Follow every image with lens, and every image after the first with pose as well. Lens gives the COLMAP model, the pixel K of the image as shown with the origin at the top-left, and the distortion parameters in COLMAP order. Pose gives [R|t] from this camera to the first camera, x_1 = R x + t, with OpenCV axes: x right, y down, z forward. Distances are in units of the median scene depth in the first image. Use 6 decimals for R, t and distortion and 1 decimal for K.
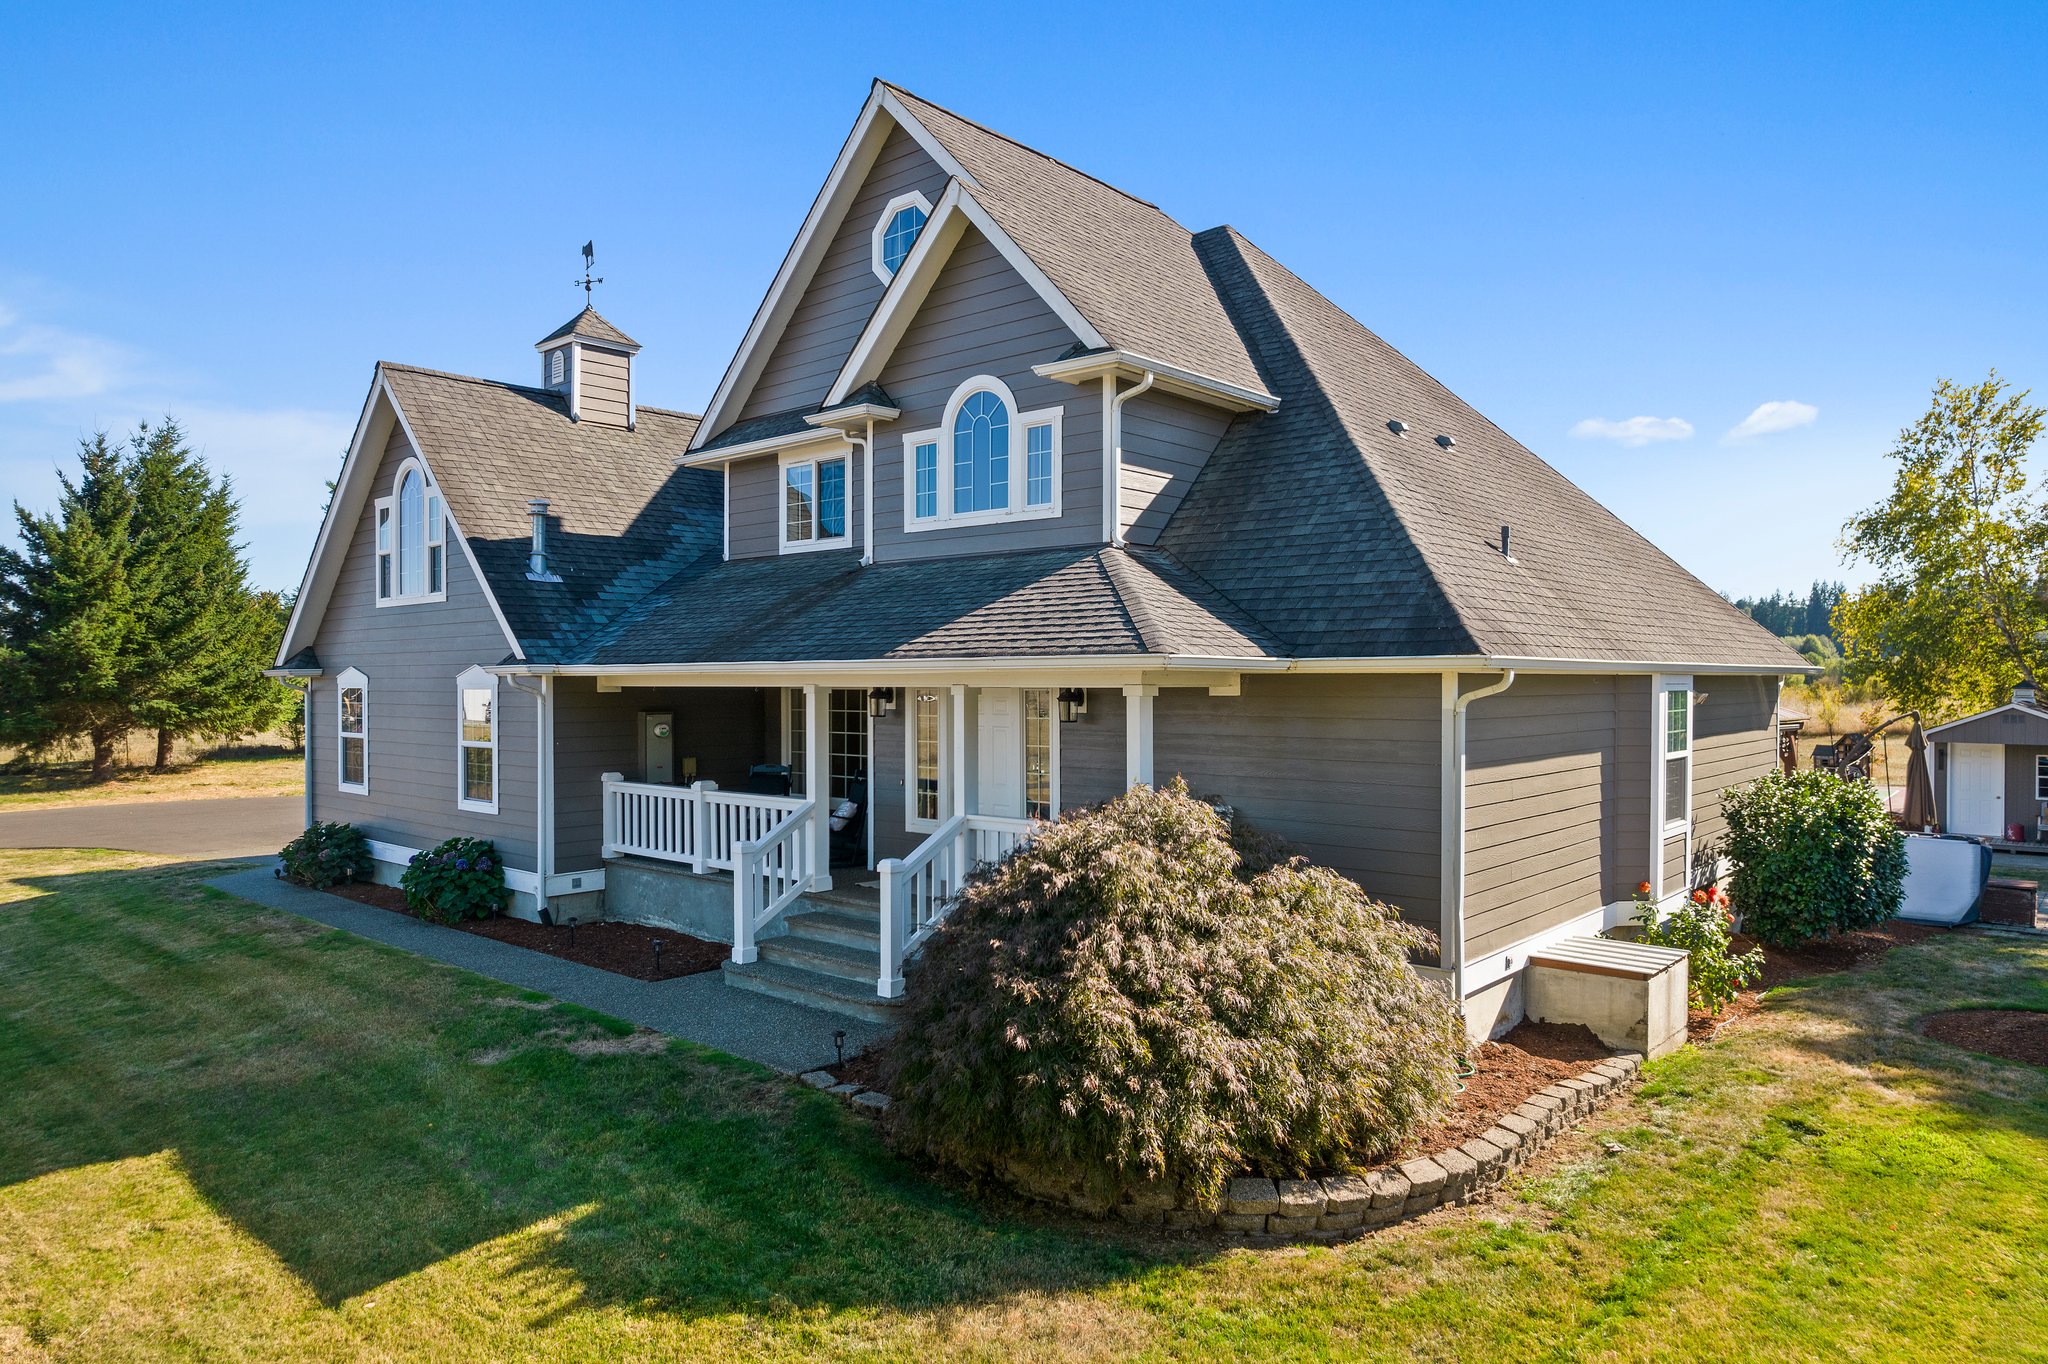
lens RADIAL K [[1311.8, 0, 1040.5], [0, 1311.8, 724.8], [0, 0, 1]] dist [-0.083149, 0.070229]
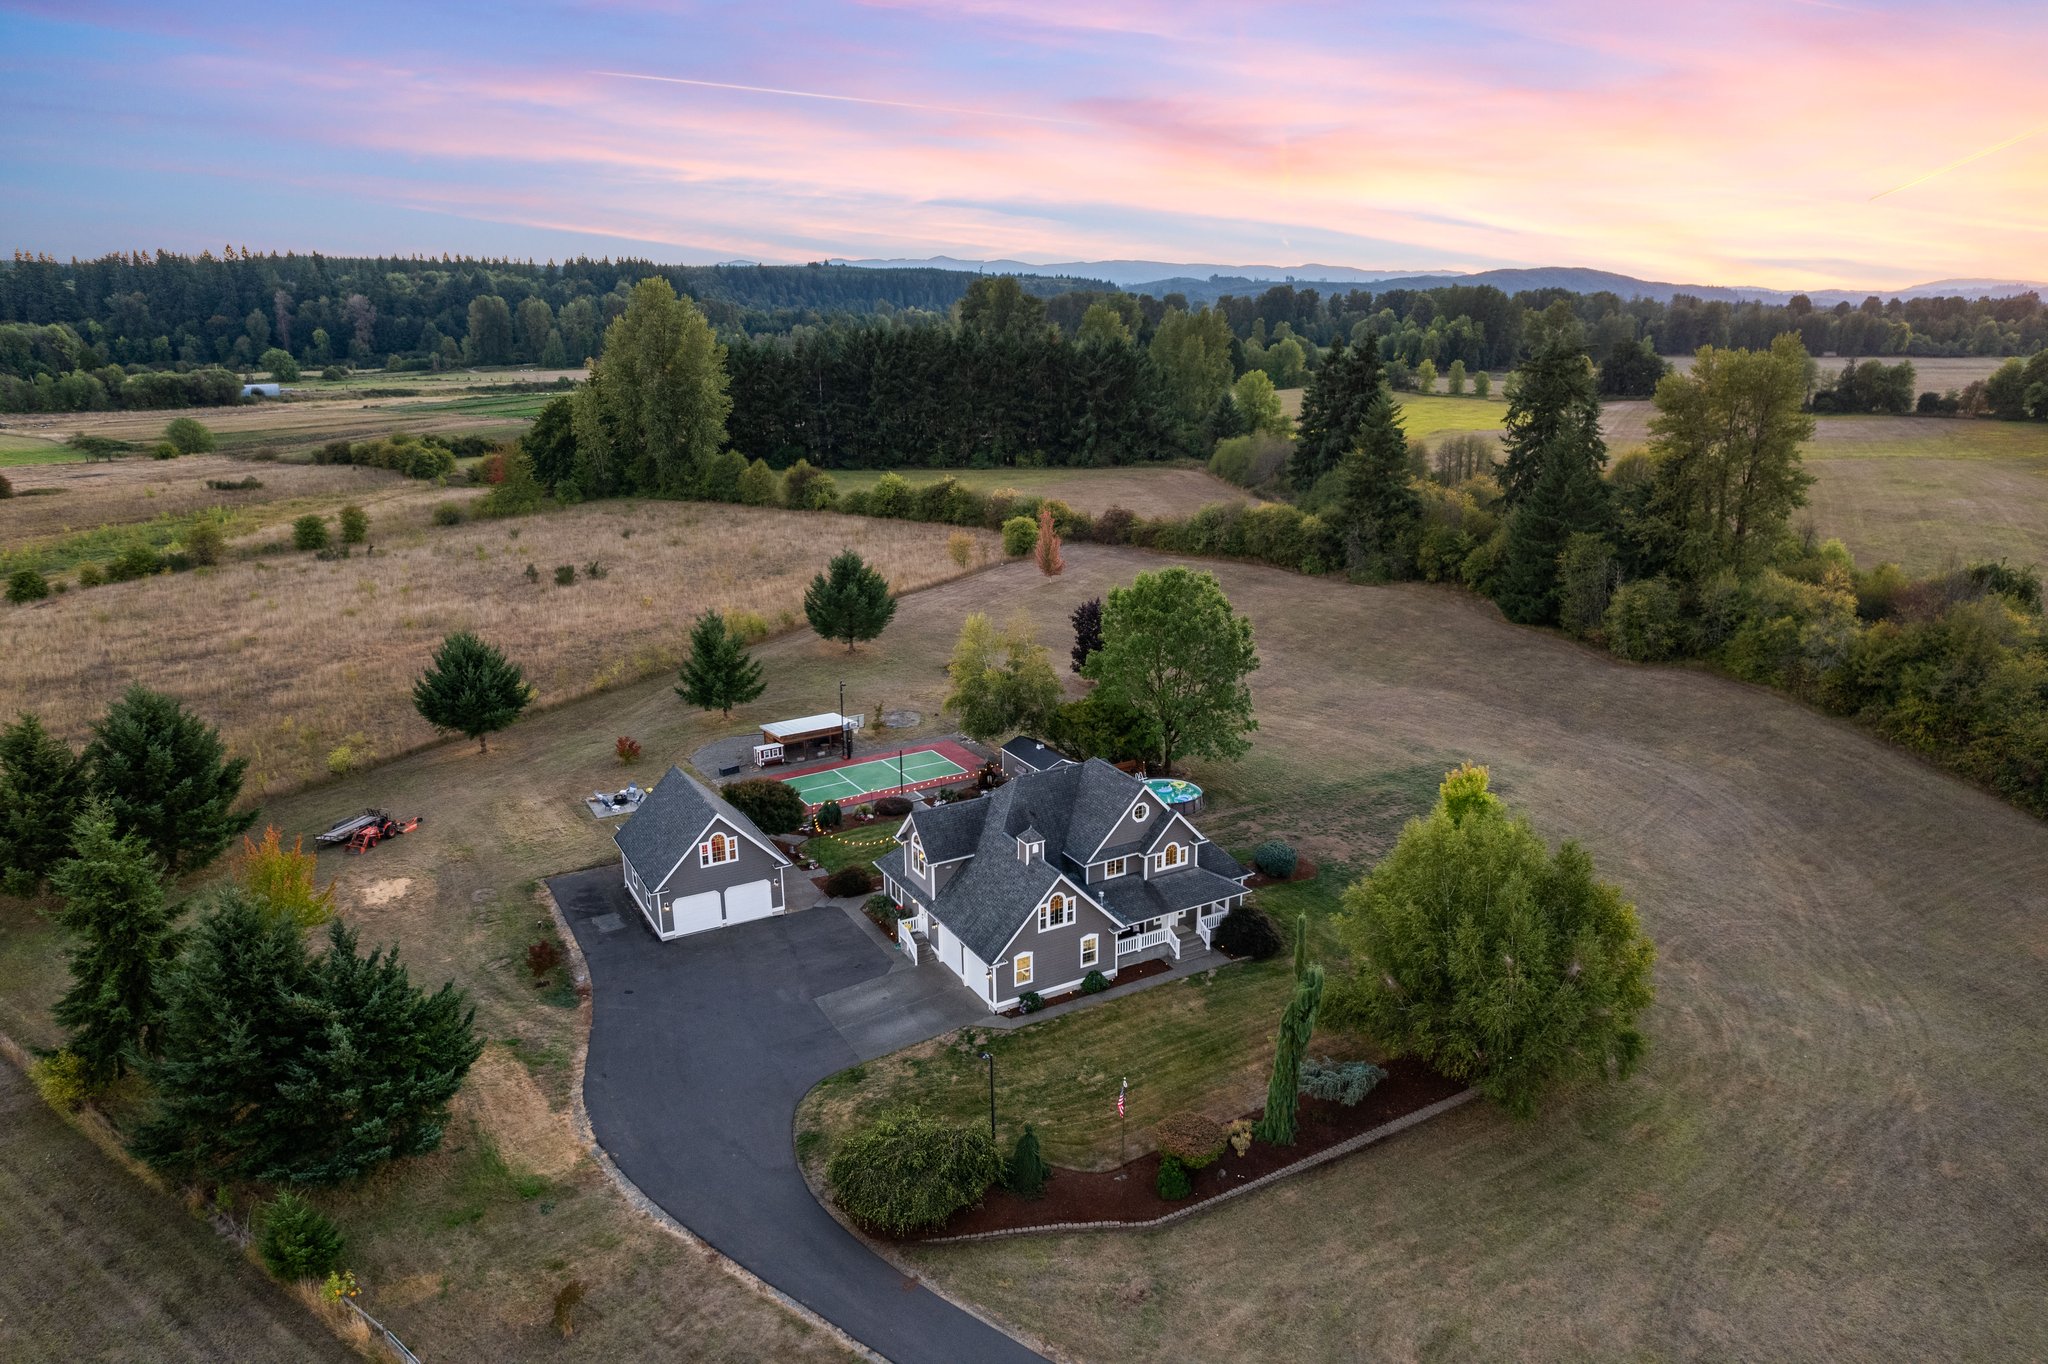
lens RADIAL K [[1288.9, 0, 1039.9], [0, 1288.9, 723.6], [0, 0, 1]] dist [-0.084972, 0.074855]
pose [[0.332181, -0.285807, 0.898872, -4.497517], [0.033148, 0.955935, 0.291701, -2.131818], [-0.942633, -0.067101, 0.327017, -0.172806]]
